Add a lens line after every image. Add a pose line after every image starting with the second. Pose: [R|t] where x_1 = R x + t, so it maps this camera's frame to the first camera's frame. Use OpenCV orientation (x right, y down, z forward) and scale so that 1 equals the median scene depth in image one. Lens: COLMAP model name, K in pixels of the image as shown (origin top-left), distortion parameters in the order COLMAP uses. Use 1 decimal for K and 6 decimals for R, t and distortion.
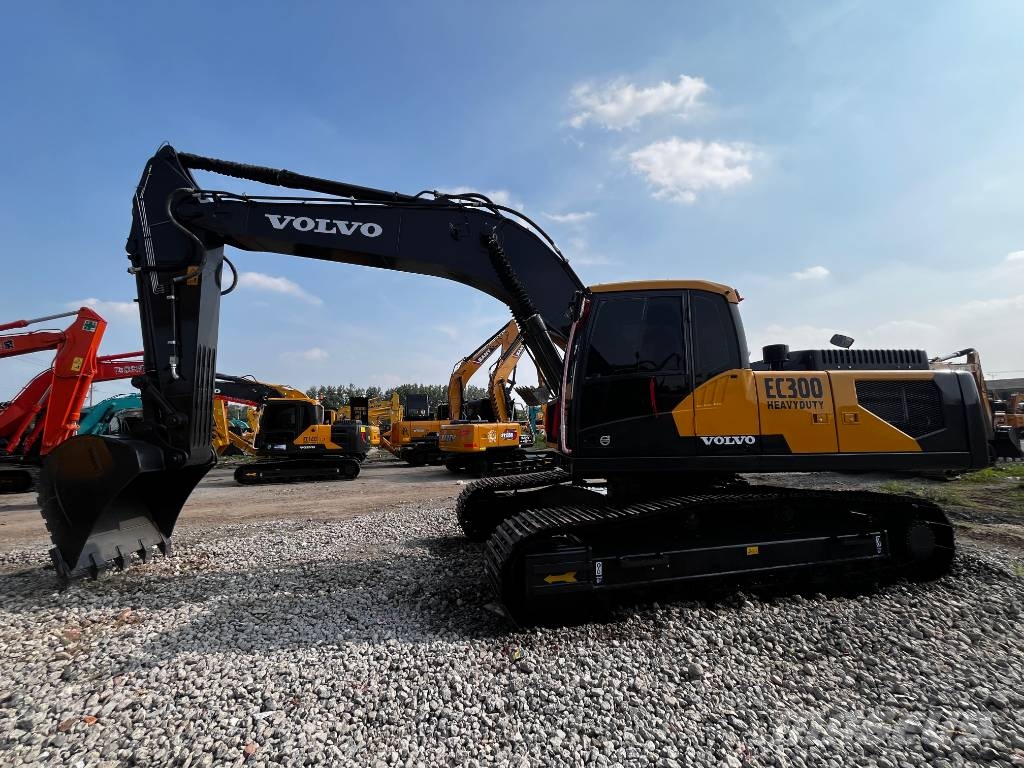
lens RADIAL K [[412.5, 0, 512.9], [0, 412.5, 385.9], [0, 0, 1]] dist [0.000027, 0.000094]
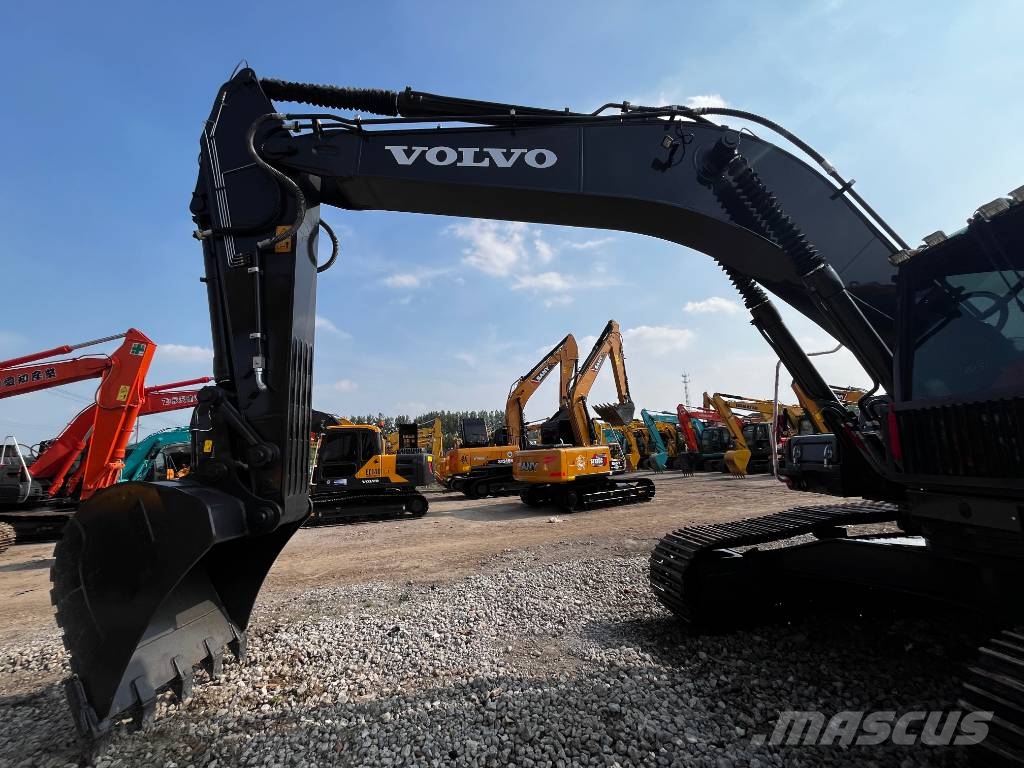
lens RADIAL K [[412.5, 0, 512.9], [0, 412.5, 385.9], [0, 0, 1]] dist [0.000027, 0.000094]
pose [[0.997625, -0.038663, -0.057012, -0.180135], [0.035228, 0.997572, -0.060075, 0.013468], [0.059197, 0.057924, 0.996564, 0.175173]]
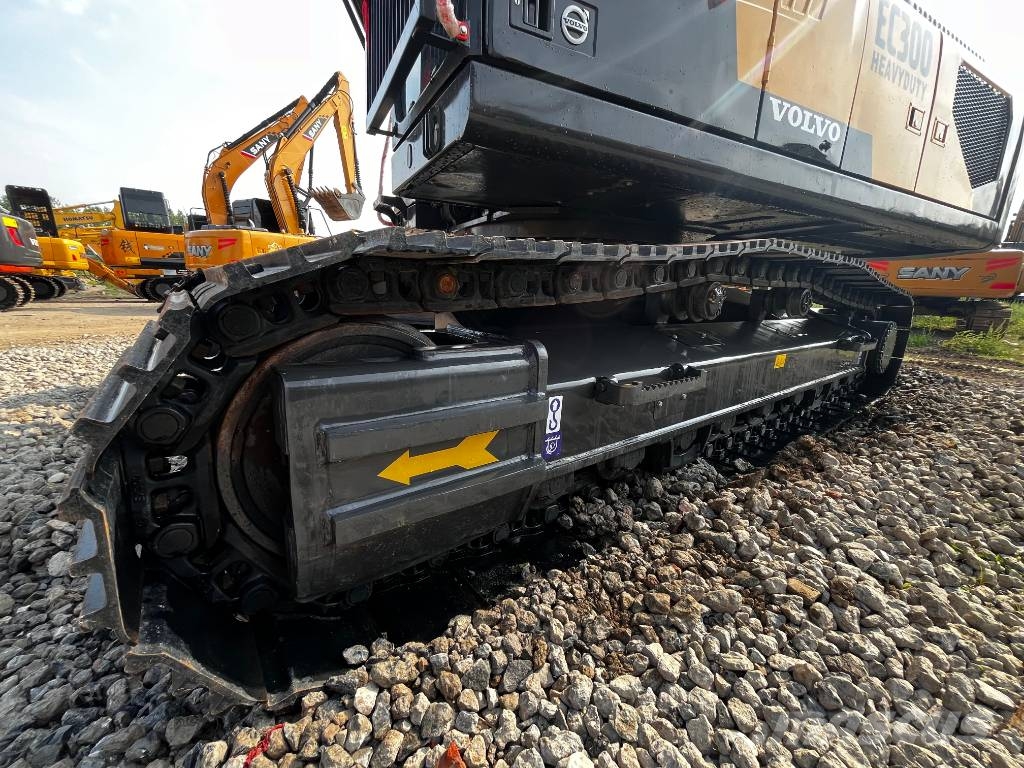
lens RADIAL K [[412.5, 0, 512.9], [0, 412.5, 385.9], [0, 0, 1]] dist [0.000027, 0.000094]
pose [[0.908569, -0.051756, 0.414517, 0.015536], [-0.090414, 0.944410, 0.316093, 0.105295], [-0.407833, -0.324670, 0.853382, 0.243211]]
